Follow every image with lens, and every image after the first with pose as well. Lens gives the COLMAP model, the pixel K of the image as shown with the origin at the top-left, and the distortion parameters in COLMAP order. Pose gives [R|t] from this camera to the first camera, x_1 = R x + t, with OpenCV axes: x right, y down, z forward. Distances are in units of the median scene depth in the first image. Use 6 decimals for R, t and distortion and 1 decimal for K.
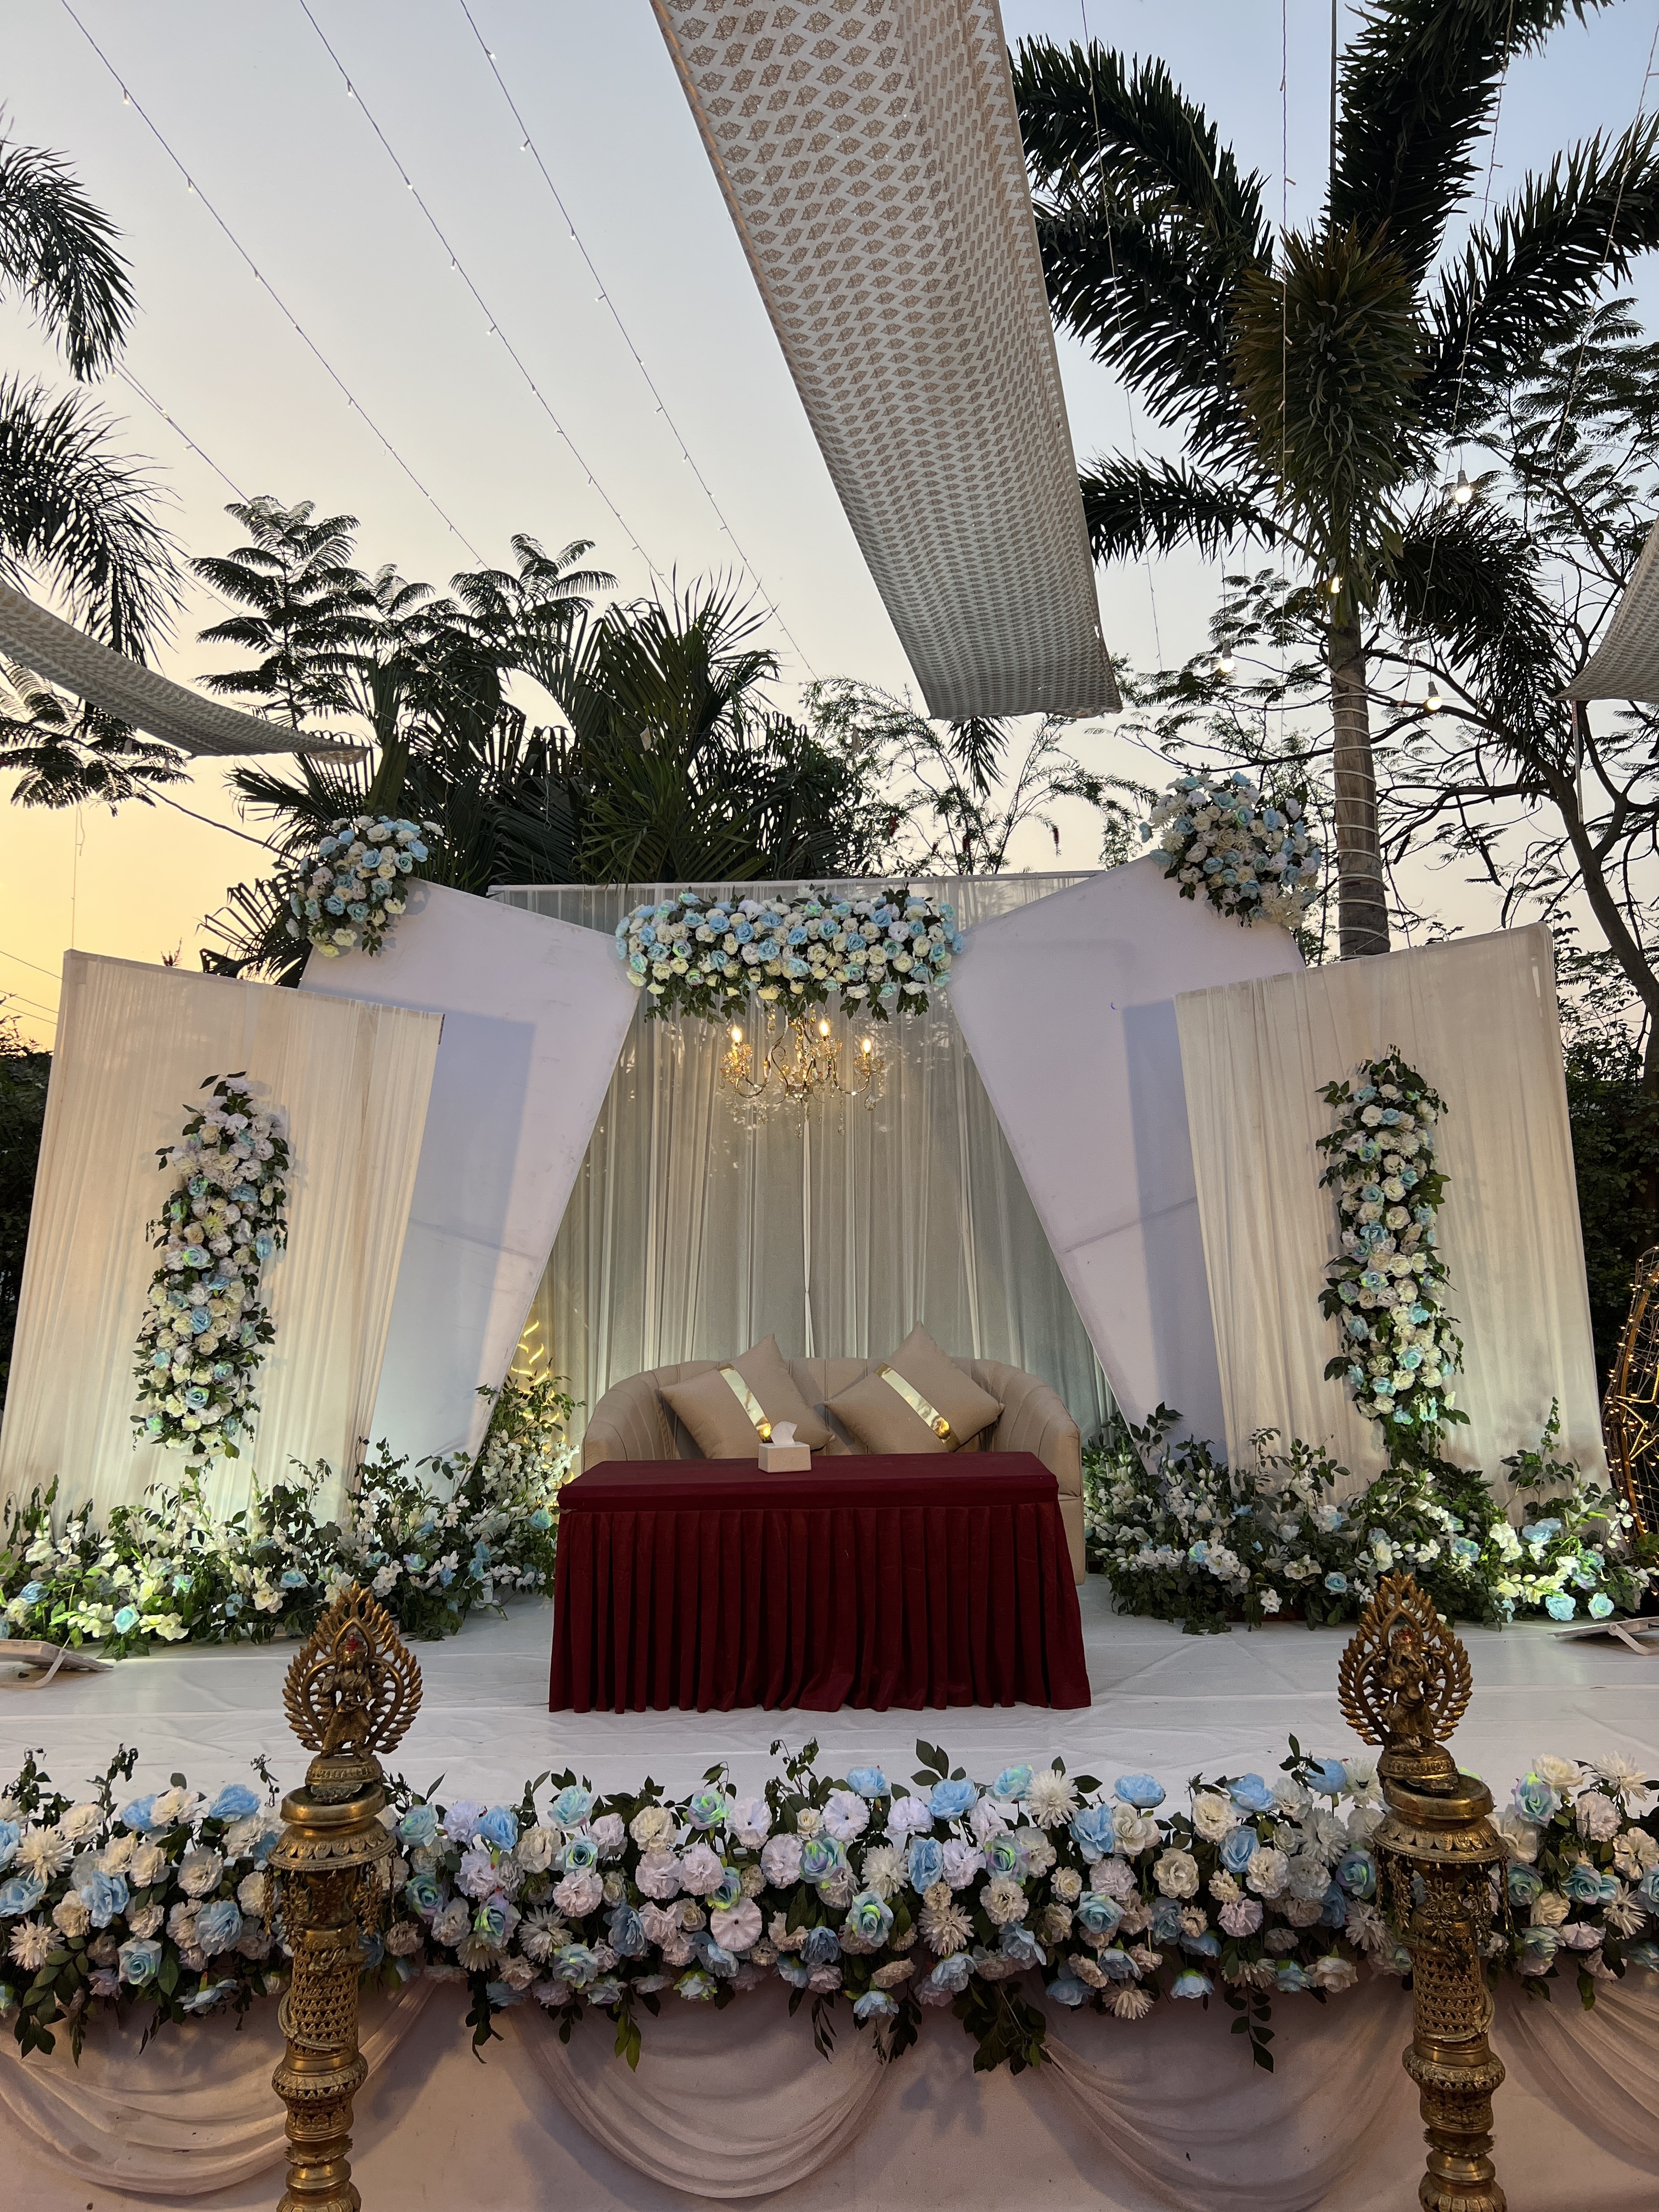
lens RADIAL K [[1591.0, 0, 820.7], [0, 1591.0, 1123.7], [0, 0, 1]] dist [0.078736, -0.096784]
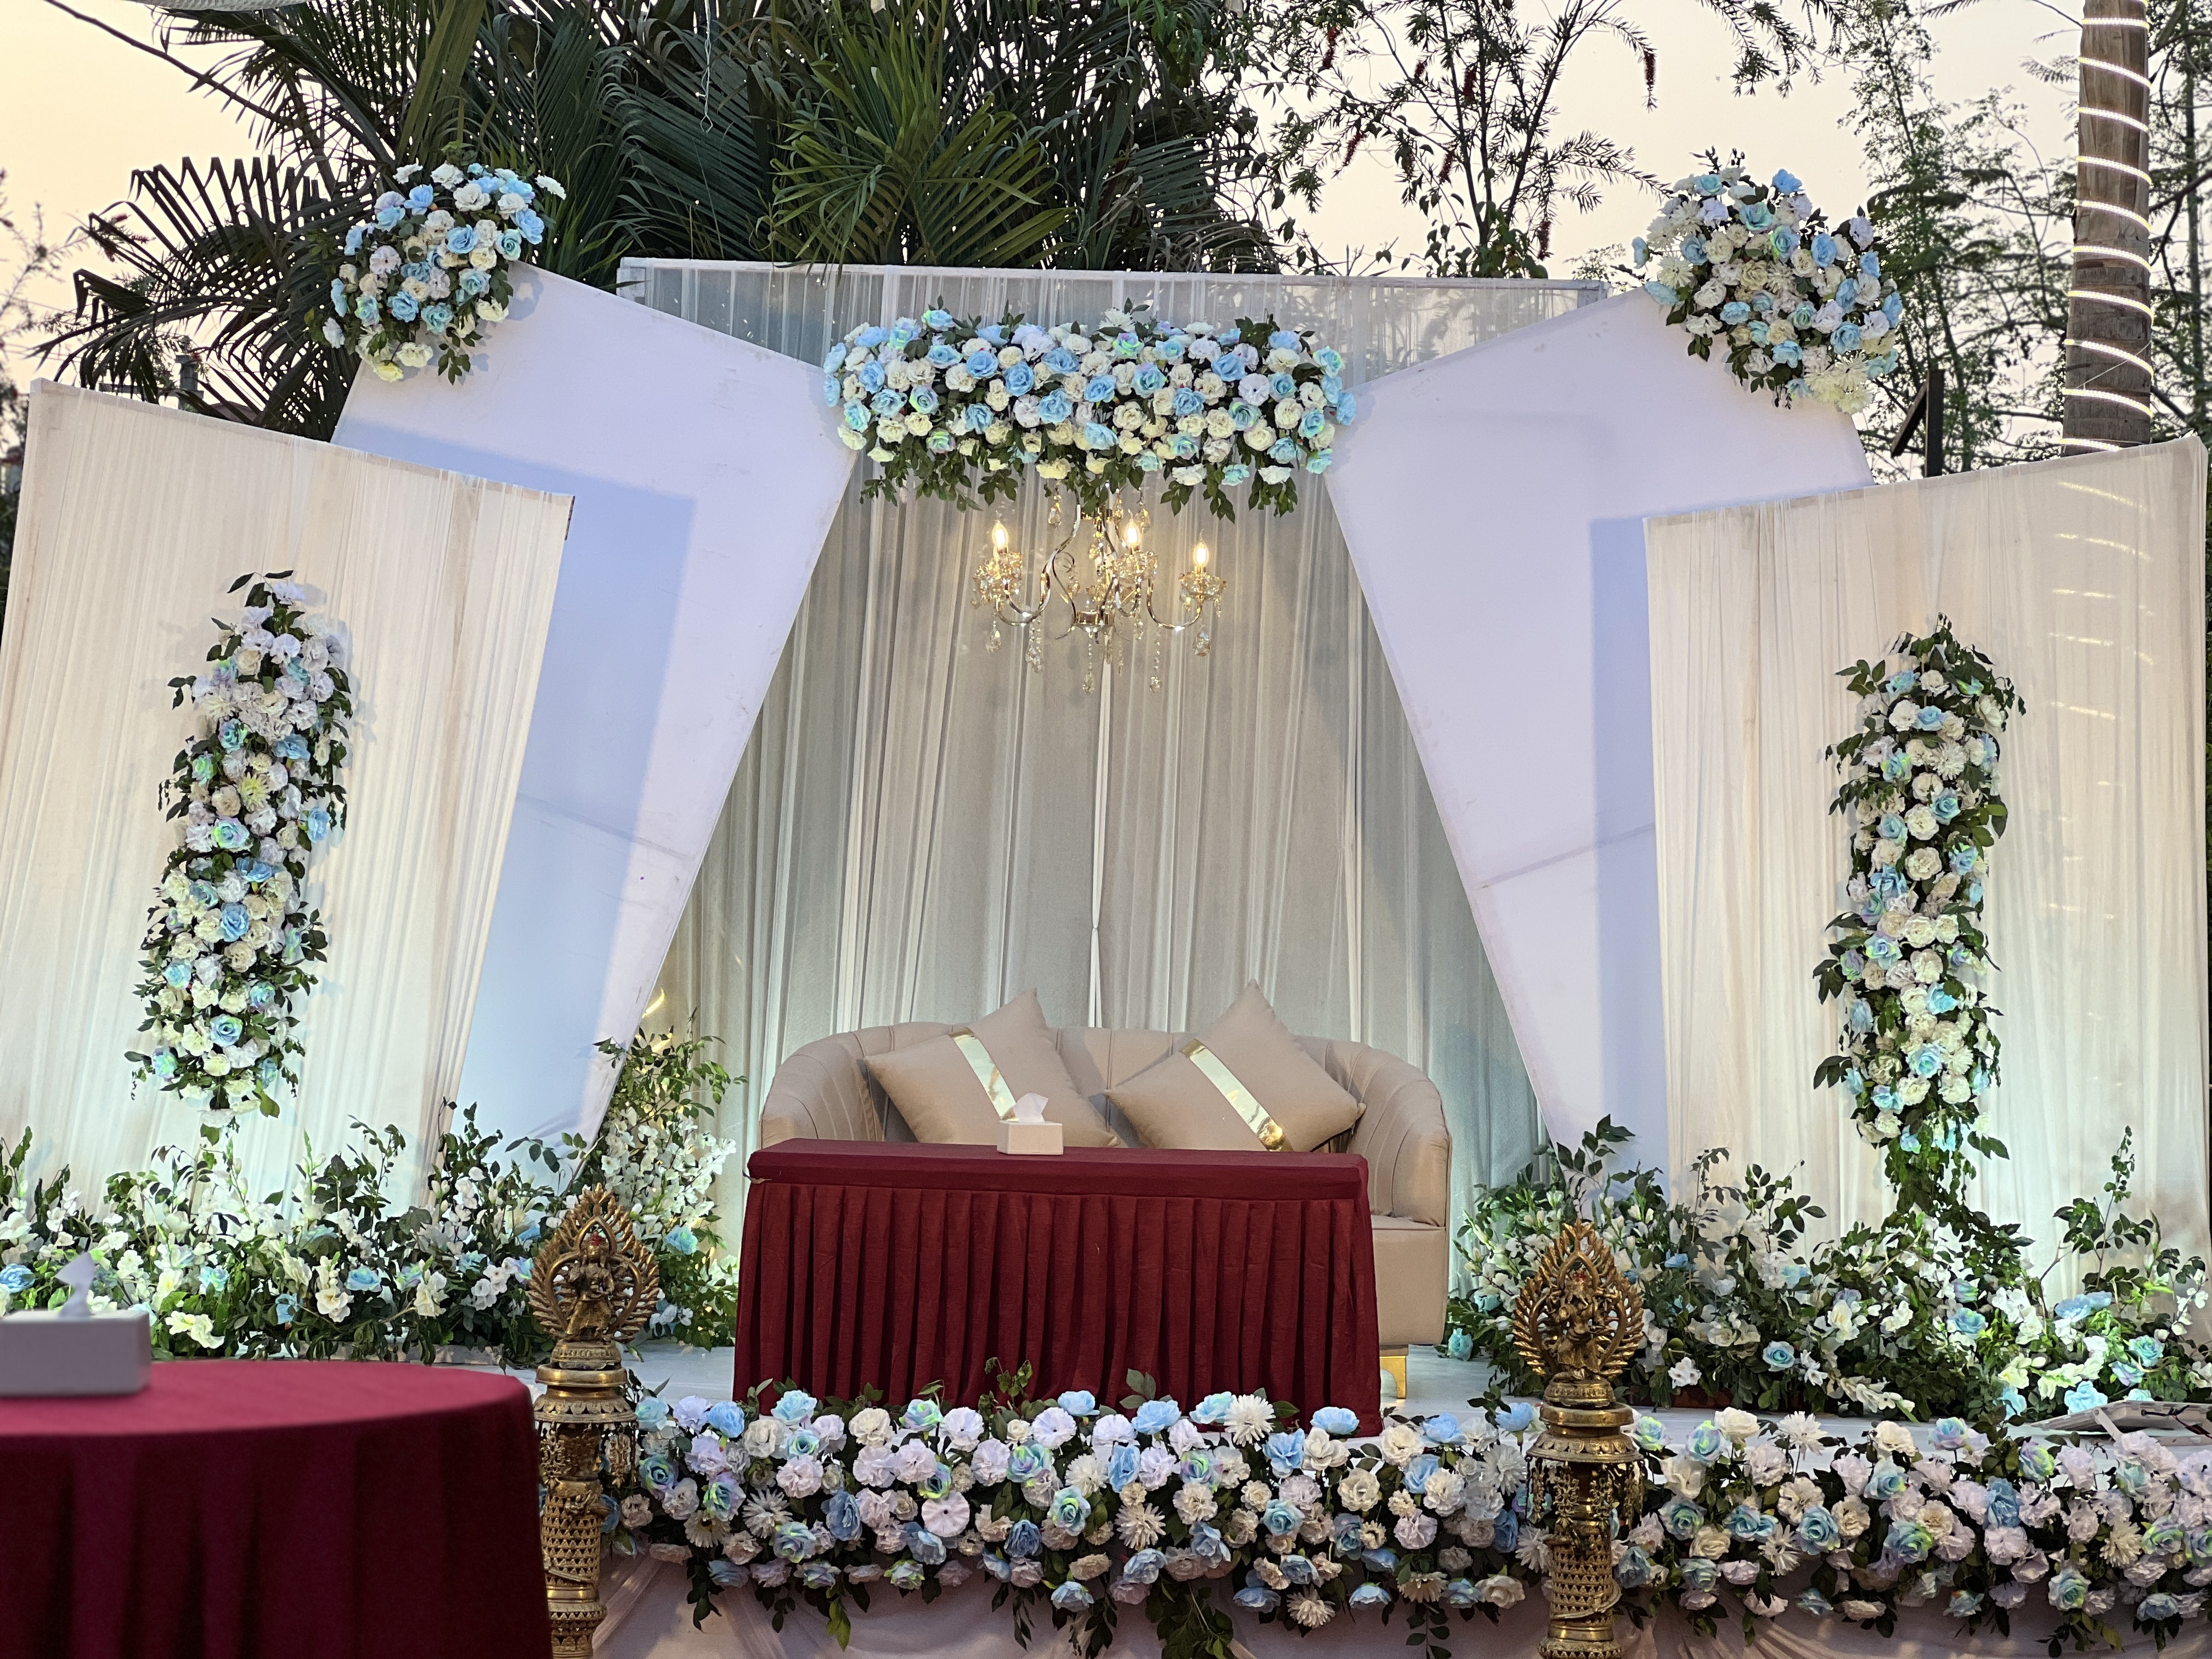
lens RADIAL K [[4825.3, 0, 1114.2], [0, 4825.3, 823.0], [0, 0, 1]] dist [-0.103791, 3.334628]
pose [[0.998210, 0.049076, -0.034167, 0.076156], [-0.045897, 0.995034, 0.088319, -0.129439], [0.038332, -0.086592, 0.995506, -1.115965]]
